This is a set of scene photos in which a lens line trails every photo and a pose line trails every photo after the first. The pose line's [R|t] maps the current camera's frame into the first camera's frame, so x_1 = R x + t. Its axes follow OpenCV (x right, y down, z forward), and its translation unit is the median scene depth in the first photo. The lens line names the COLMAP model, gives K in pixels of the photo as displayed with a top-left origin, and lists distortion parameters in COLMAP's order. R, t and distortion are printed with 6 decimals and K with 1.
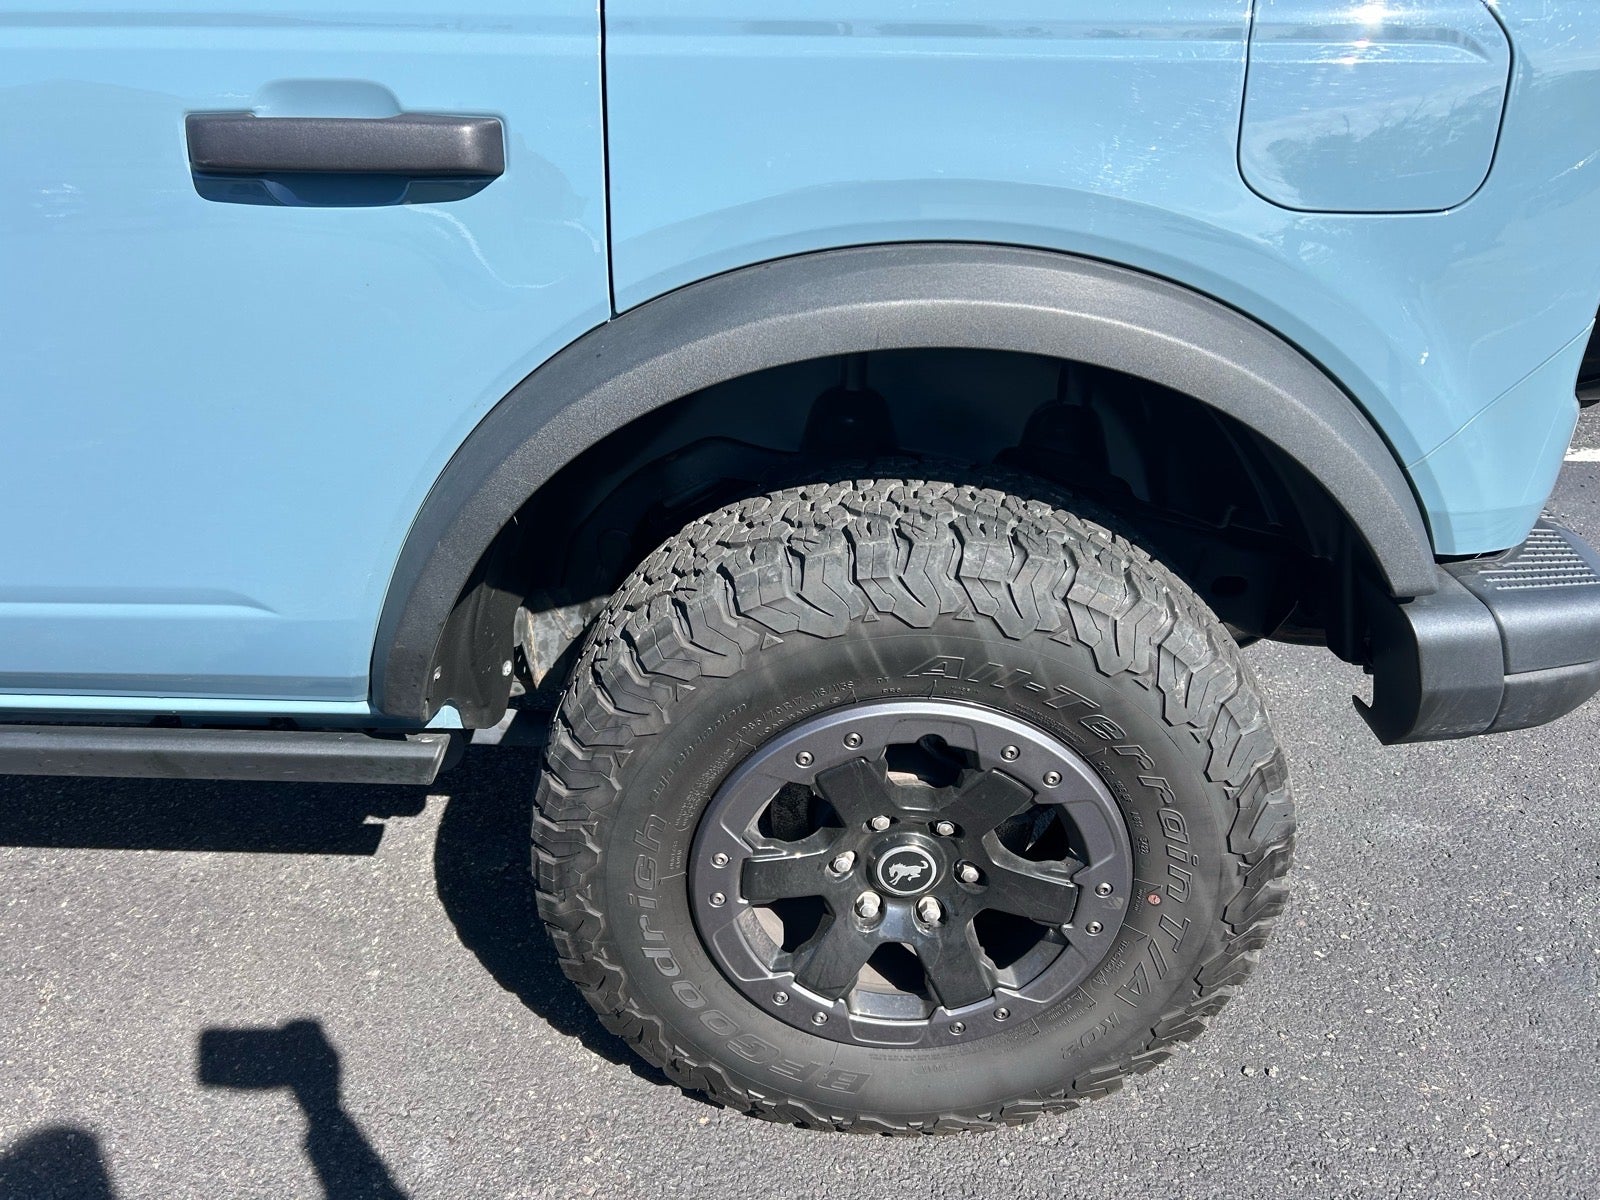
lens RADIAL K [[1230.1, 0, 800.0], [0, 1230.1, 600.0], [0, 0, 1]] dist [0.055972, -0.053774]
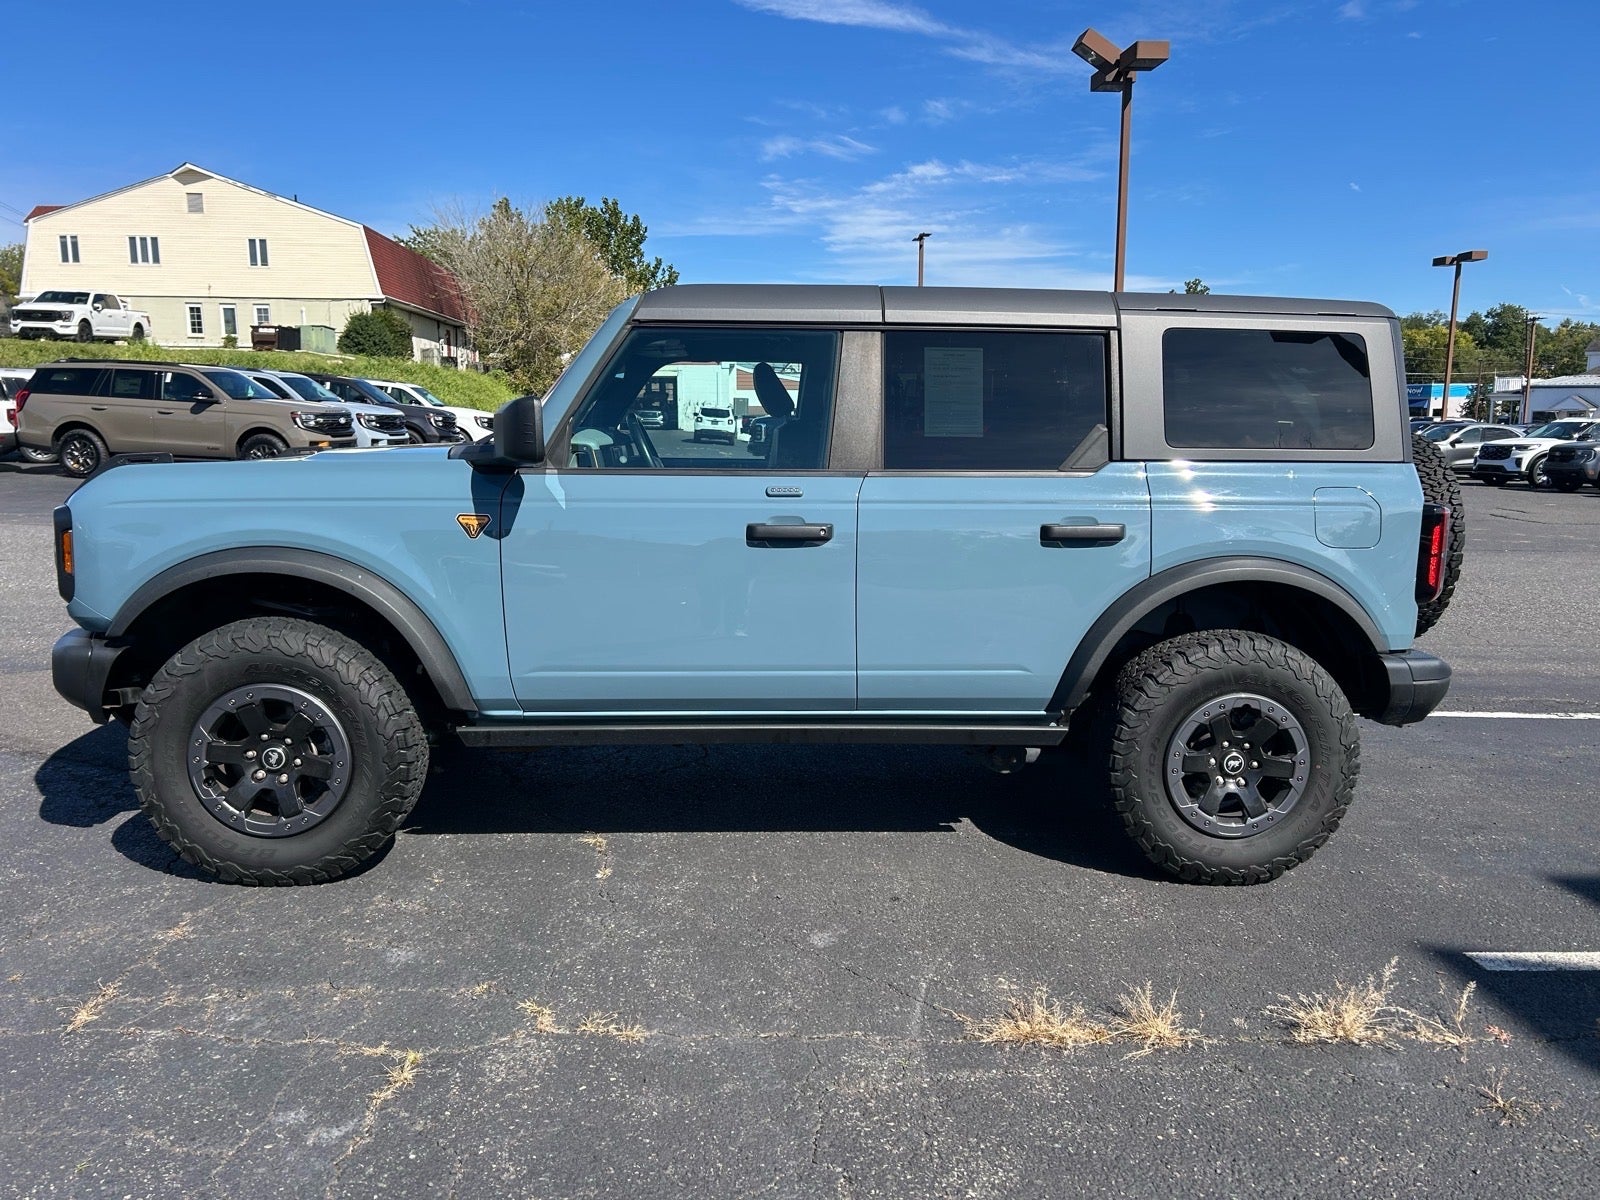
lens RADIAL K [[1209.2, 0, 802.1], [0, 1209.2, 593.9], [0, 0, 1]] dist [0.050932, -0.001505]
pose [[0.994423, -0.003808, 0.105395, -1.275678], [0.040410, 0.936834, -0.347431, 0.830908], [-0.097415, 0.349753, 0.931764, -1.792213]]
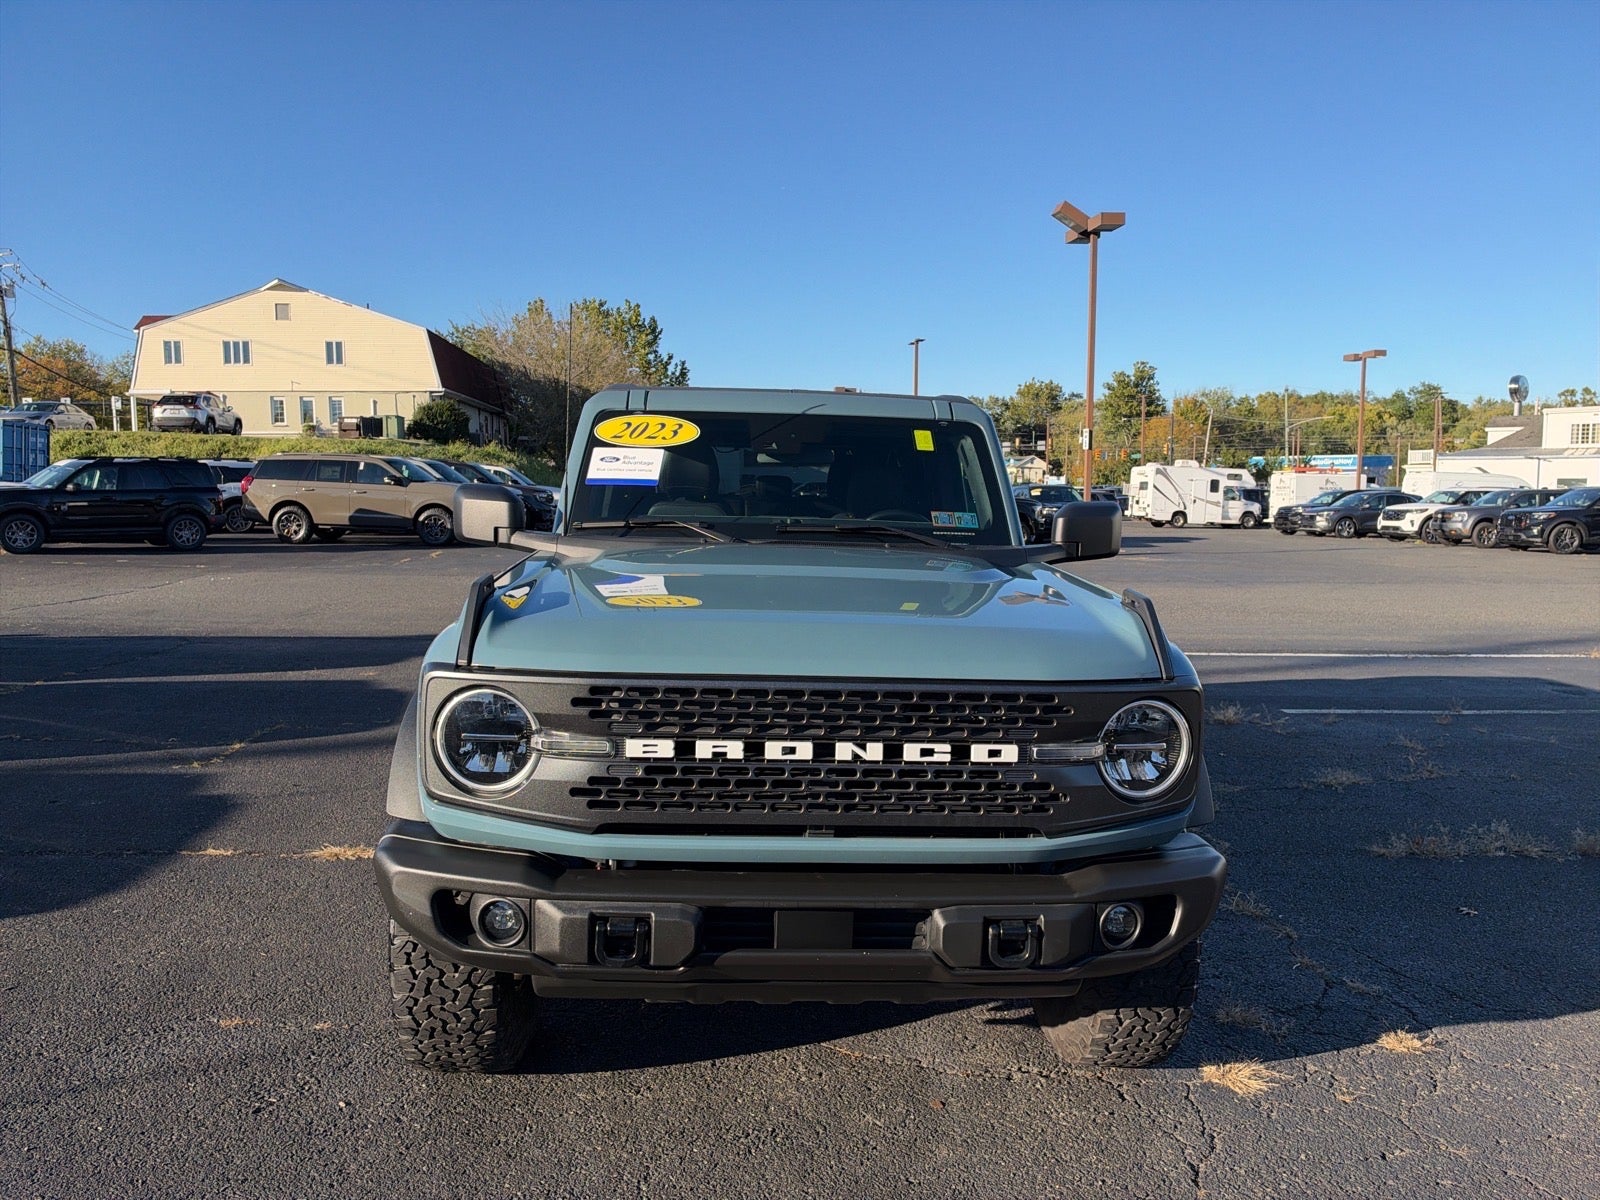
lens RADIAL K [[1209.2, 0, 802.1], [0, 1209.2, 593.9], [0, 0, 1]] dist [0.050932, -0.001505]
pose [[0.989683, -0.009506, 0.142956, -3.489156], [0.066764, 0.913437, -0.401467, 2.889830], [-0.126765, 0.406870, 0.904648, -5.499763]]
